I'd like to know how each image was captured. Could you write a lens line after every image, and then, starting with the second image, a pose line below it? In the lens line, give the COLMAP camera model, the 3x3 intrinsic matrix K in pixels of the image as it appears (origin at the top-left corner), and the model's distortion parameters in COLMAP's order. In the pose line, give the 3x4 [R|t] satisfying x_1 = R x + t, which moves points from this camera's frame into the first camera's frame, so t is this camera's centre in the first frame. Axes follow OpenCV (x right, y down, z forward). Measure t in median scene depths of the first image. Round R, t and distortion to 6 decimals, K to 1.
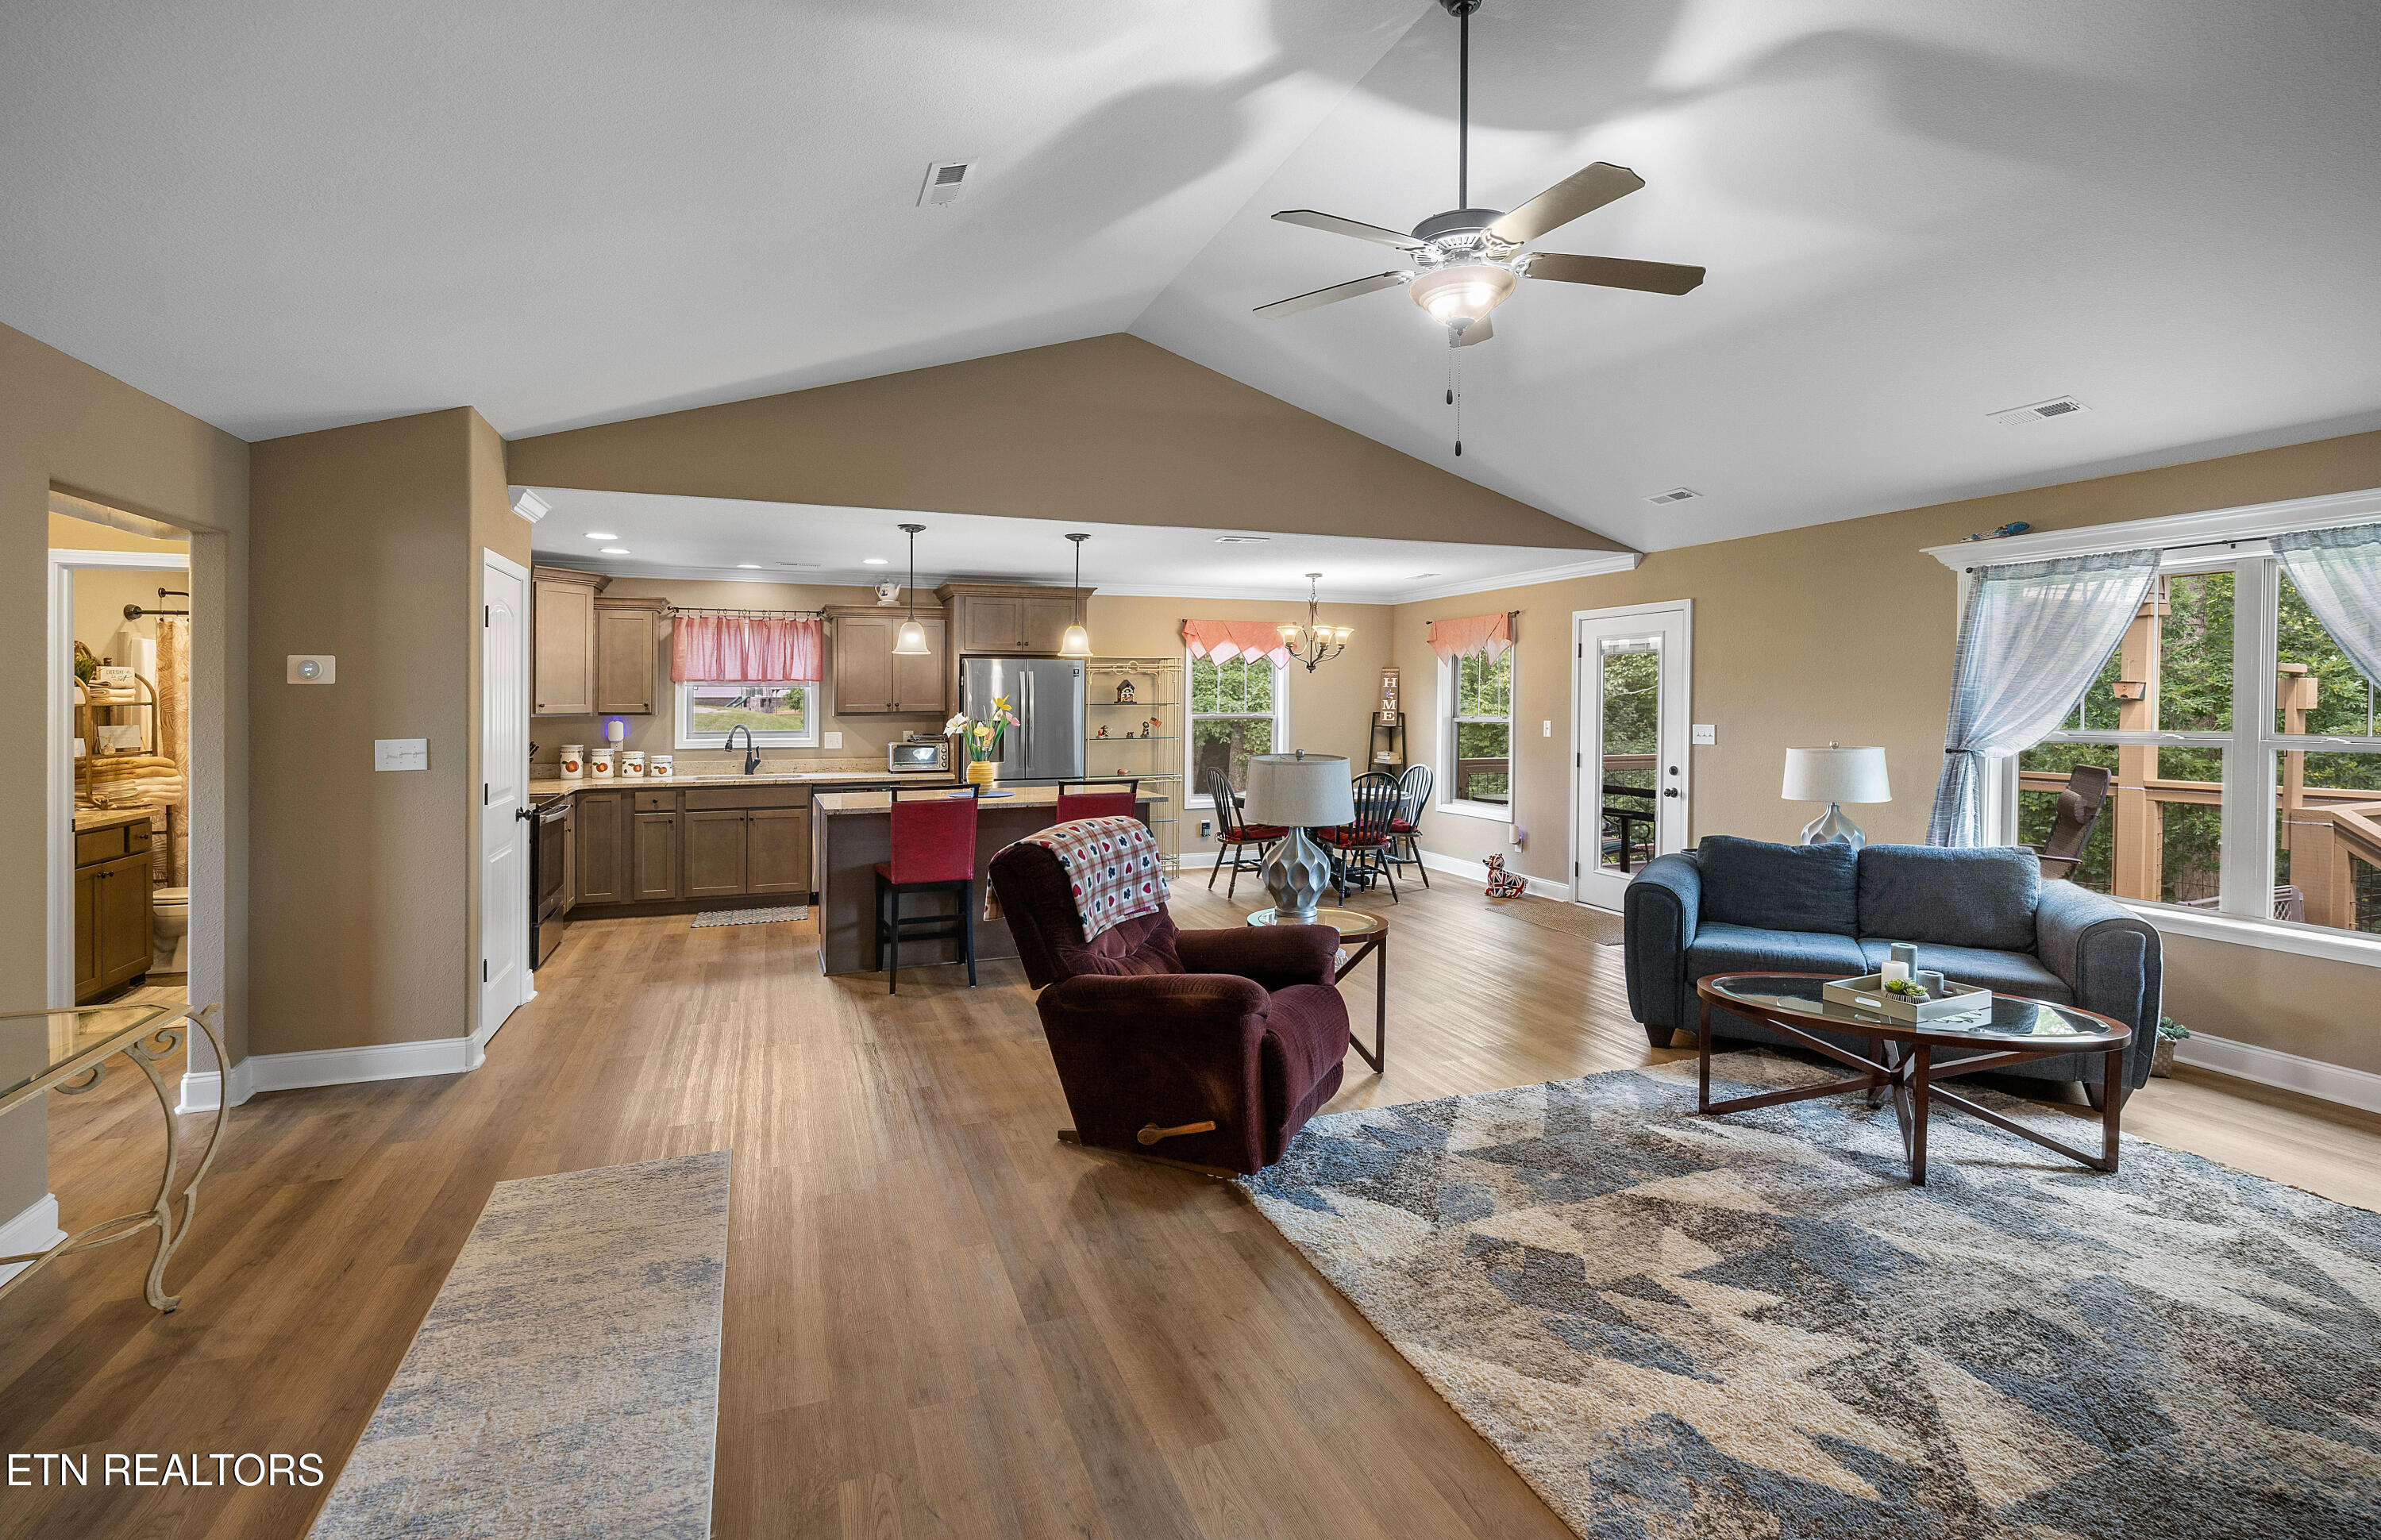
lens RADIAL K [[1108.2, 0, 1203.5], [0, 1108.2, 709.2], [0, 0, 1]] dist [0.003508, -0.001525]
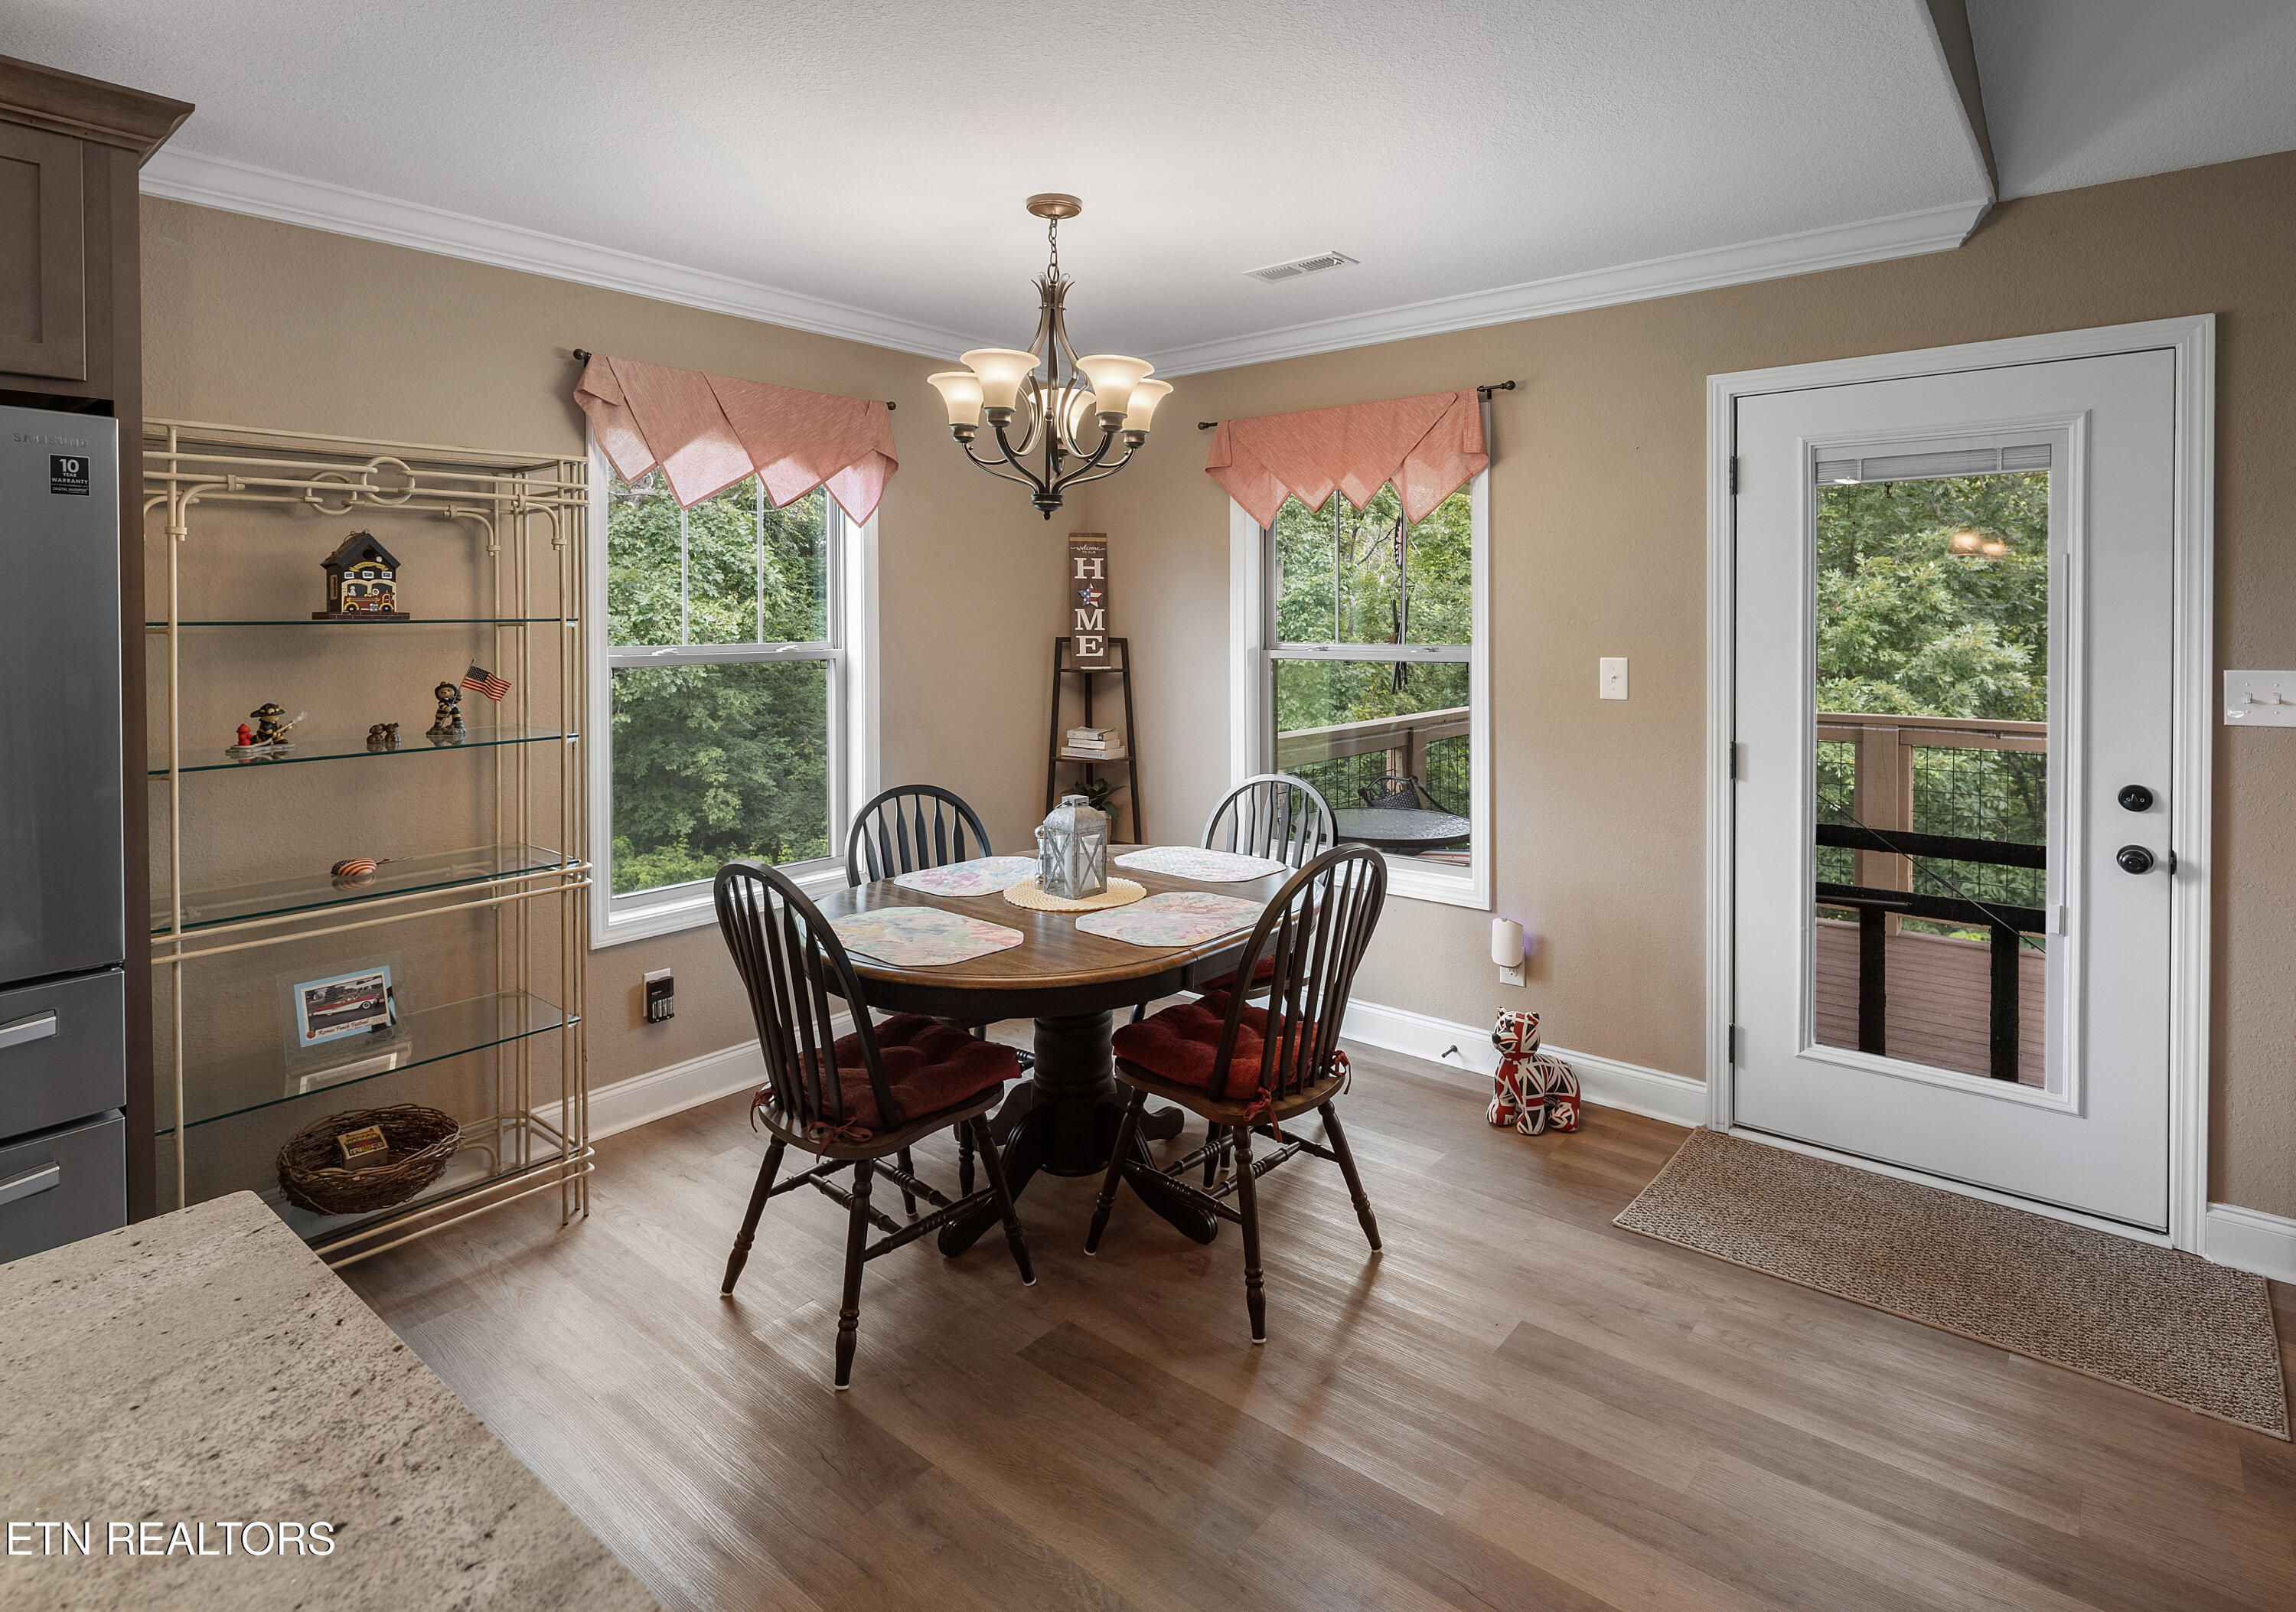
lens RADIAL K [[1290.5, 0, 1165.7], [0, 1290.5, 650.2], [0, 0, 1]] dist [0.003968, 0.000291]
pose [[0.896330, -0.015703, 0.443110, -0.055561], [0.007472, 0.999766, 0.020316, -0.004395], [-0.443325, -0.014899, 0.896237, 1.030045]]
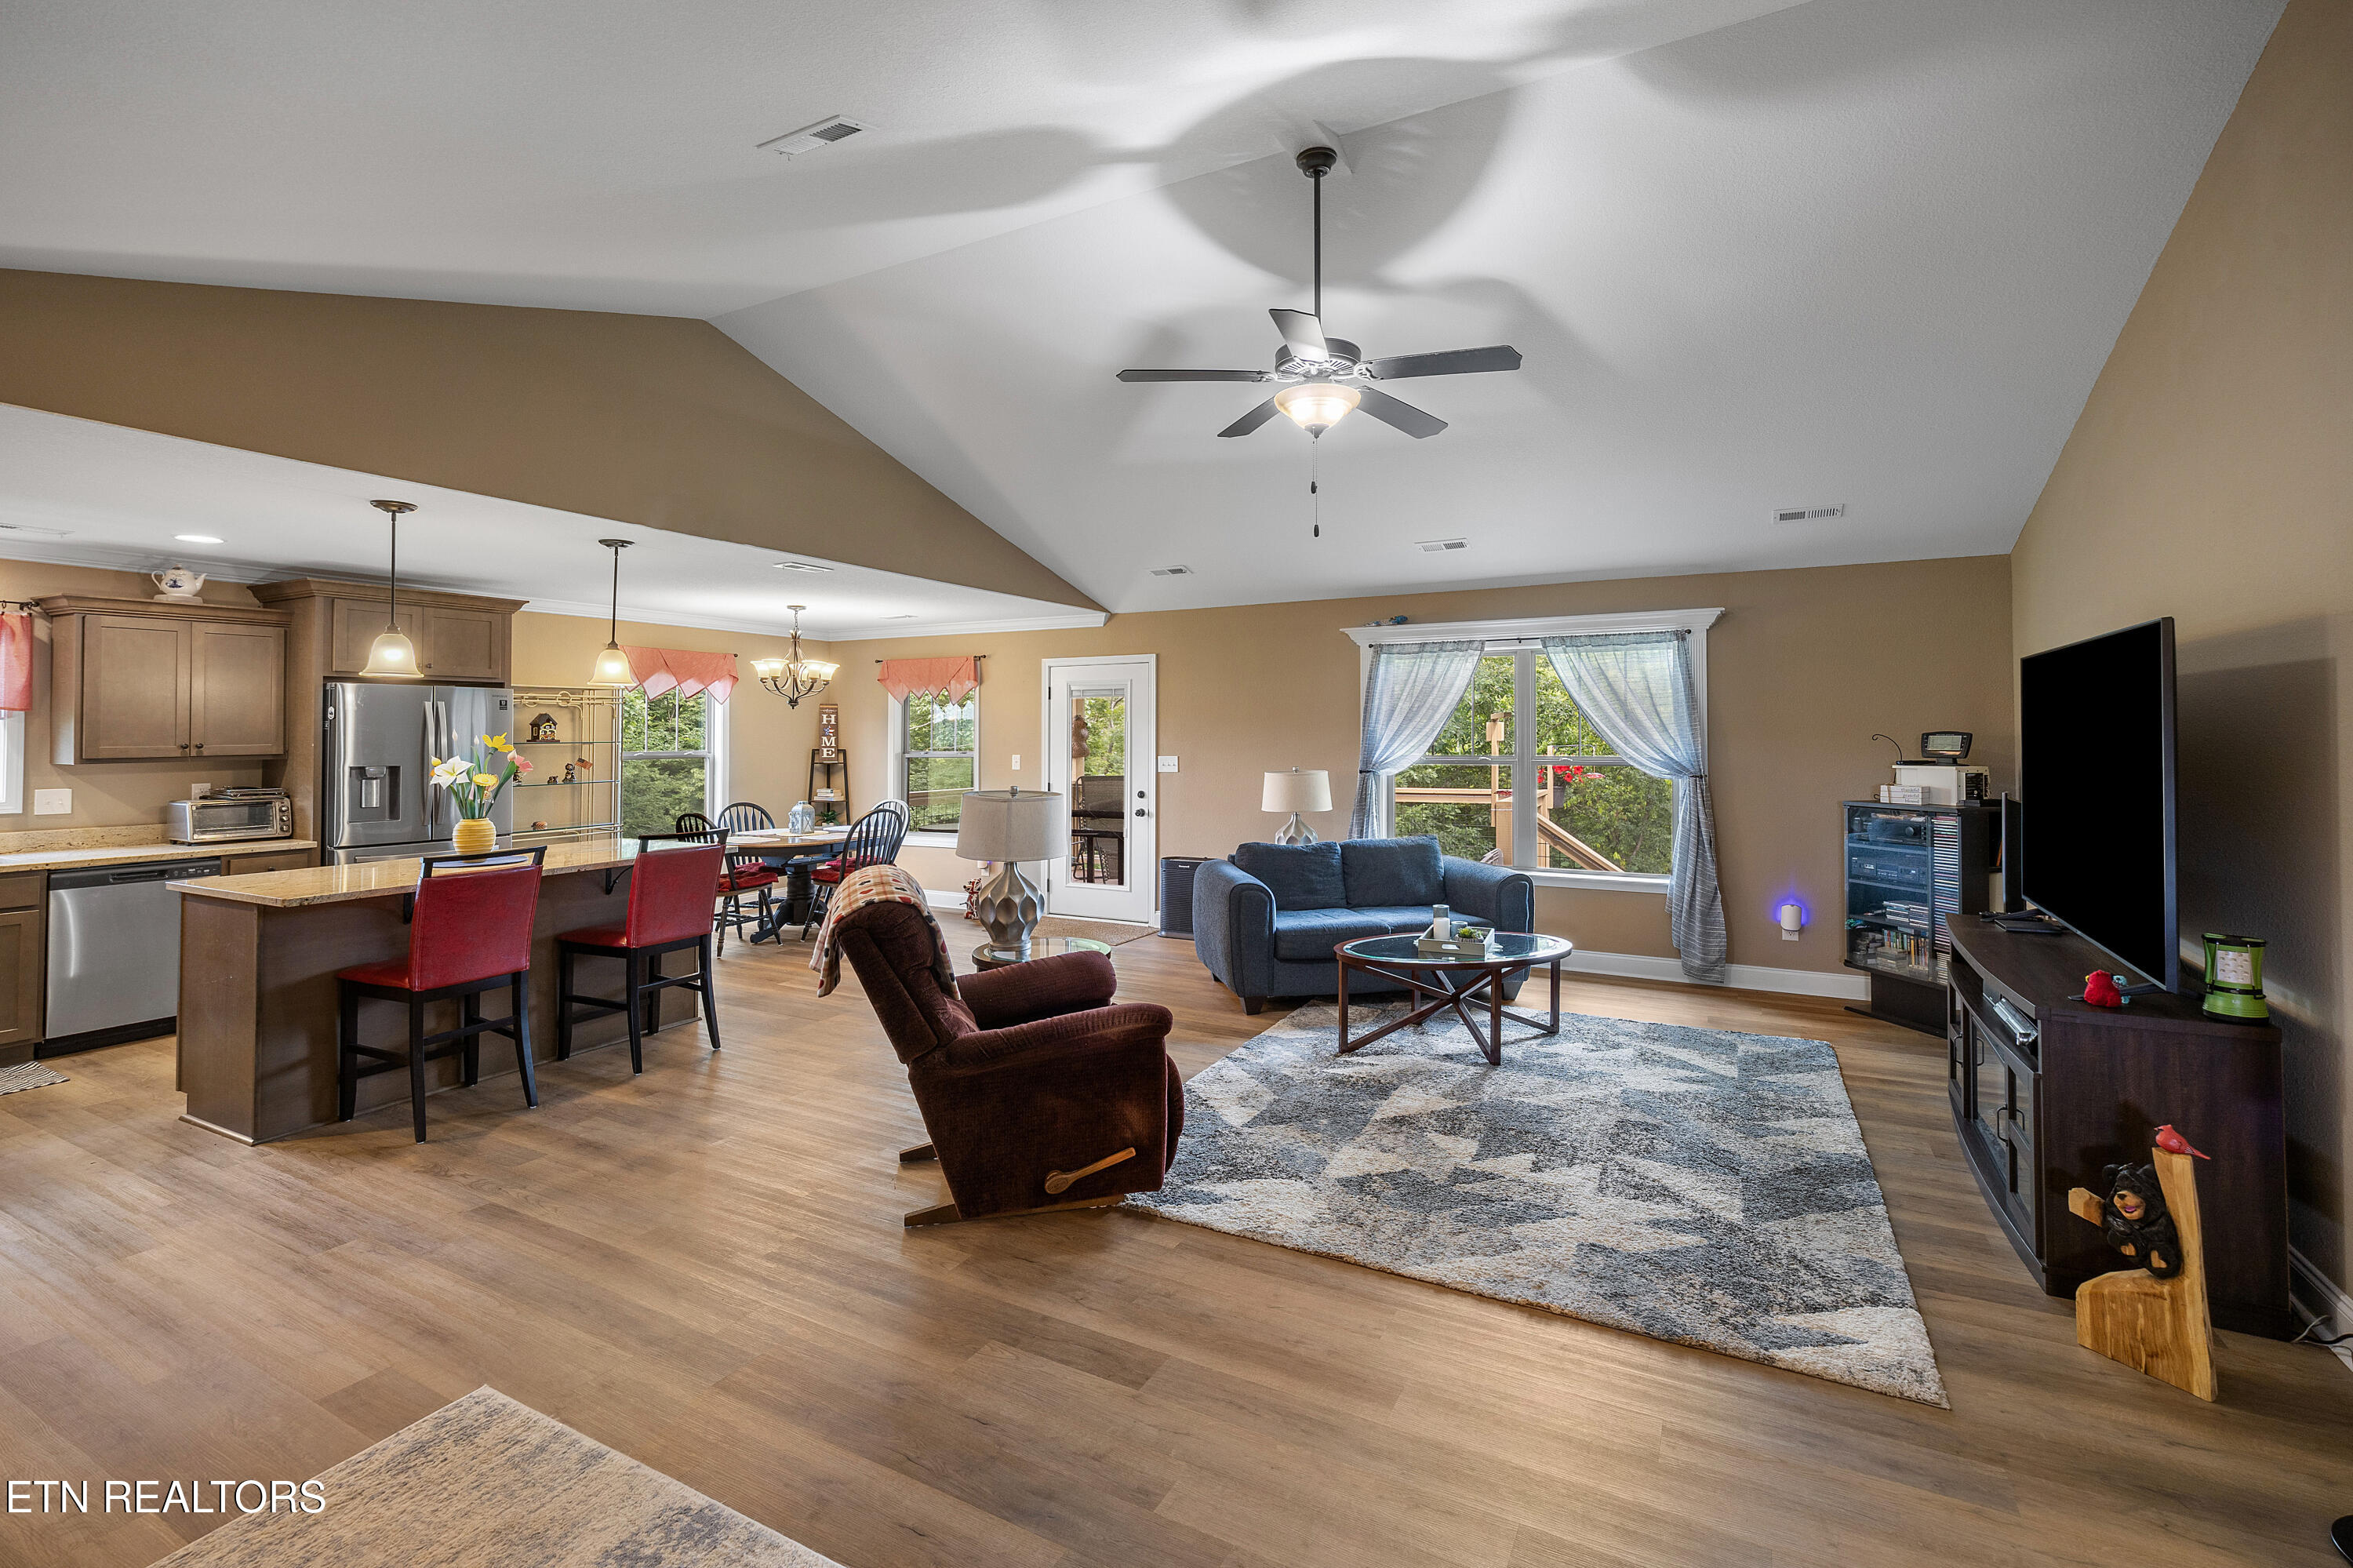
lens RADIAL K [[1017.7, 0, 1254.6], [0, 1017.7, 722.9], [0, 0, 1]] dist [0.008160, -0.001606]
pose [[0.746214, 0.006110, 0.665678, -0.301690], [0.007627, 0.999814, -0.017726, -0.003154], [-0.665662, 0.018305, 0.746028, 0.116704]]
